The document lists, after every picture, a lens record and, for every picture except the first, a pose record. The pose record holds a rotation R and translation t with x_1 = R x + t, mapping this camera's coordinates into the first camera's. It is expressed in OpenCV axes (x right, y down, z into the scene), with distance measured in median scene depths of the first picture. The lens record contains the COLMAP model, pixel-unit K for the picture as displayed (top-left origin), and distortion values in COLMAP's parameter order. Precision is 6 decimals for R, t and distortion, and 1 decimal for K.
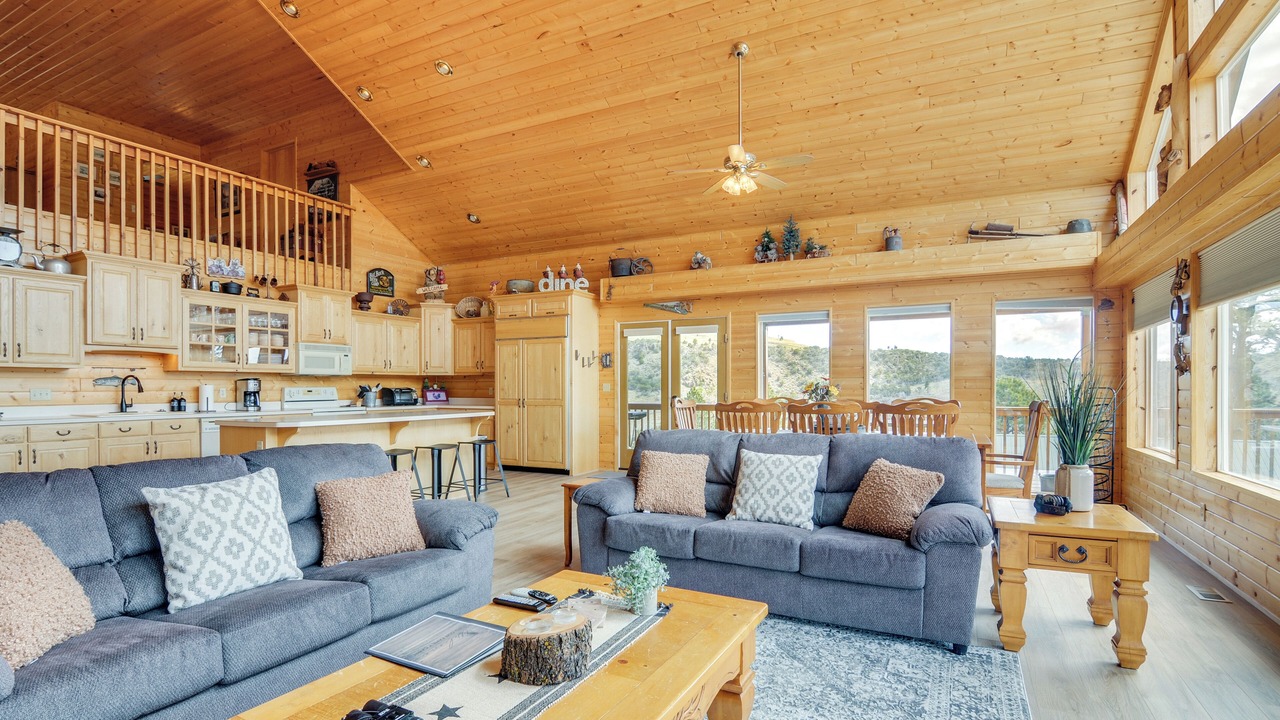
lens RADIAL K [[623.6, 0, 632.0], [0, 623.6, 393.9], [0, 0, 1]] dist [0.000957, -0.014554]
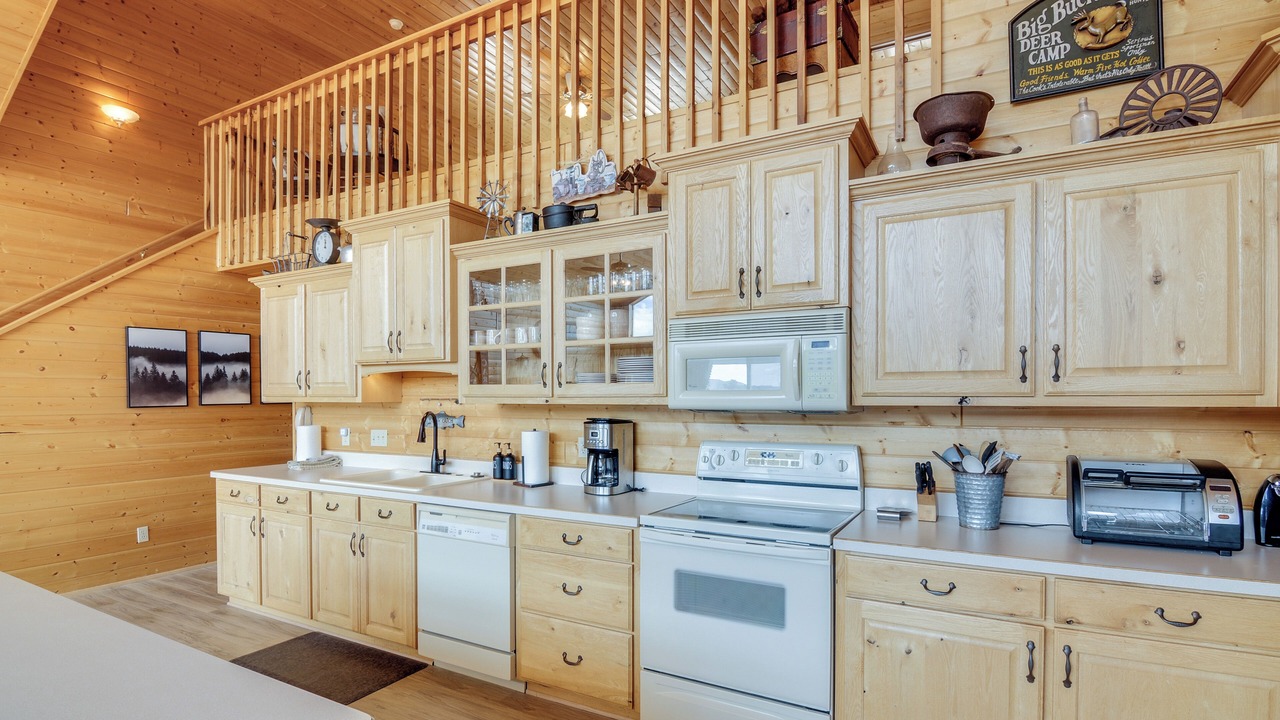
lens RADIAL K [[624.2, 0, 634.2], [0, 624.2, 384.2], [0, 0, 1]] dist [0.001499, -0.015077]
pose [[-0.028369, -0.011936, -0.999526, -0.201935], [-0.006322, 0.999911, -0.011761, -0.046654], [0.999578, 0.005985, -0.028442, 1.115596]]
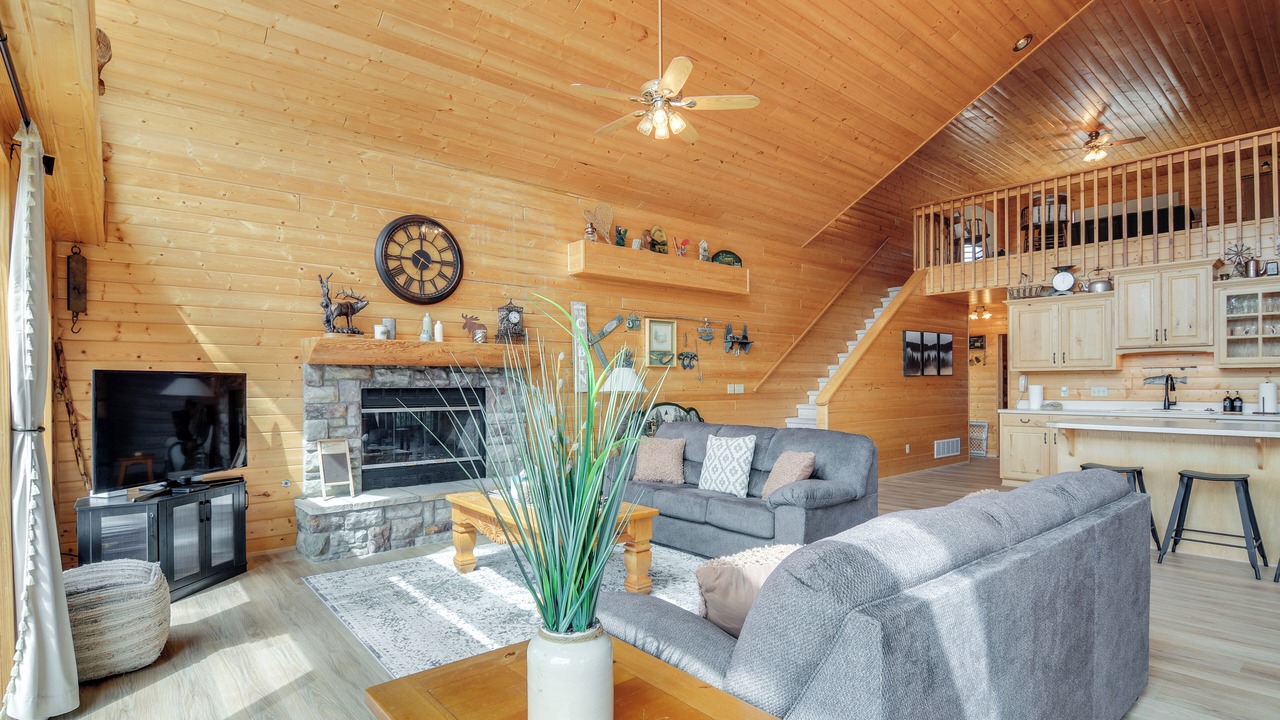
lens RADIAL K [[624.2, 0, 634.2], [0, 624.2, 384.2], [0, 0, 1]] dist [0.001499, -0.015077]
pose [[-0.376860, 0.003789, -0.926262, 0.457051], [-0.003999, 0.999976, 0.005718, -0.014526], [0.926262, 0.005859, -0.376836, 0.513975]]
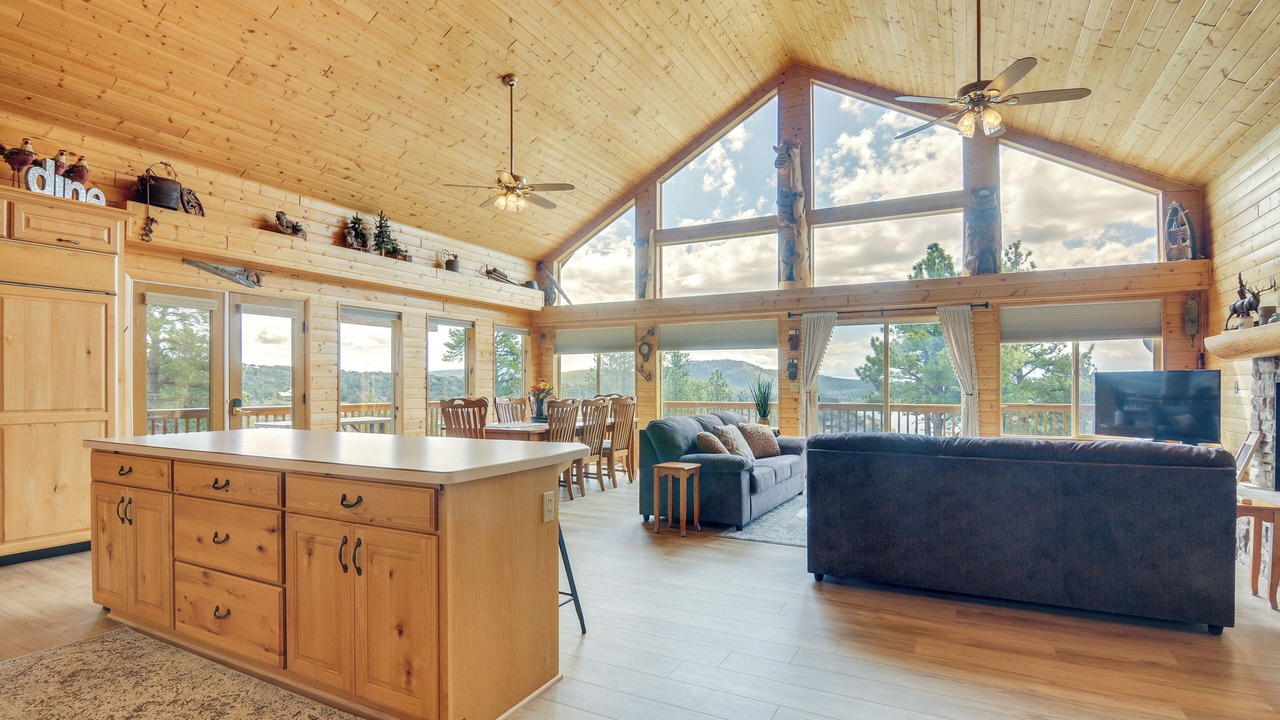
lens RADIAL K [[624.2, 0, 634.2], [0, 624.2, 384.2], [0, 0, 1]] dist [0.001499, -0.015077]
pose [[0.008157, 0.002187, 0.999964, -0.788652], [0.009898, 0.999948, -0.002267, -0.007984], [-0.999918, 0.009916, 0.008135, 0.659582]]
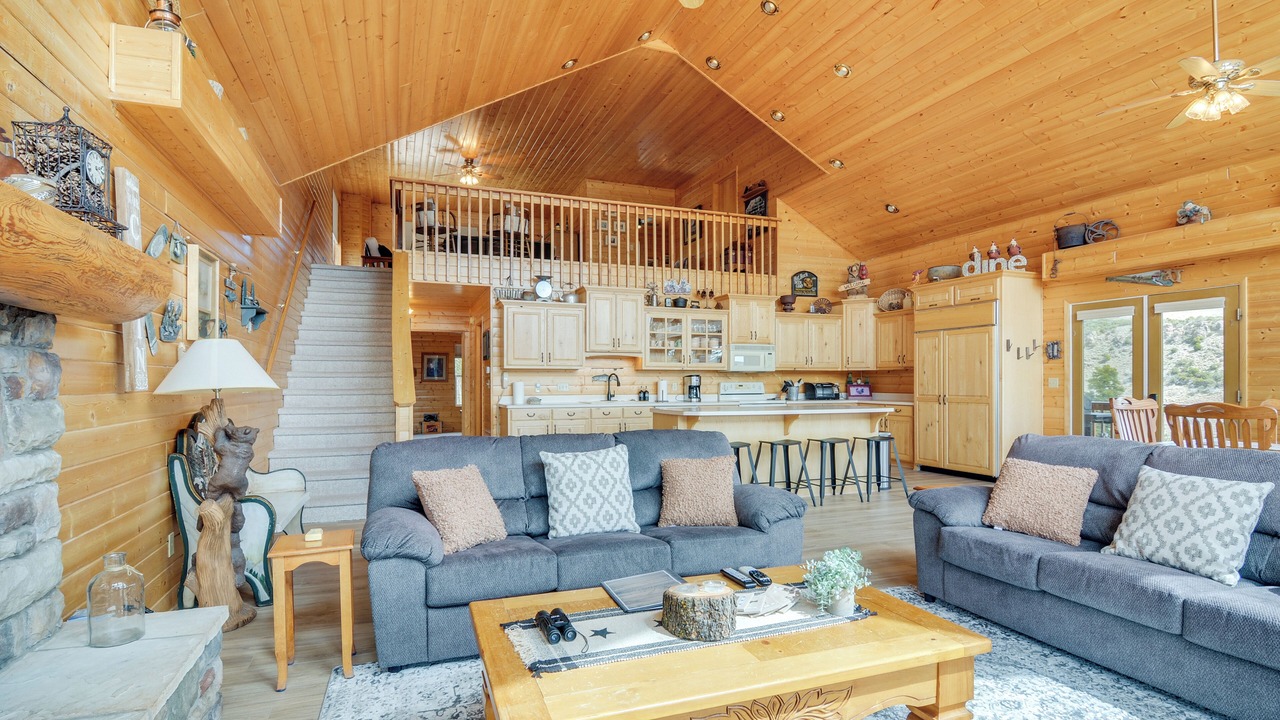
lens RADIAL K [[624.2, 0, 634.2], [0, 624.2, 384.2], [0, 0, 1]] dist [0.001499, -0.015077]
pose [[0.746923, 0.003022, -0.664904, 0.121772], [-0.007245, 0.999967, -0.003594, -0.001828], [0.664871, 0.007501, 0.746920, 0.011237]]
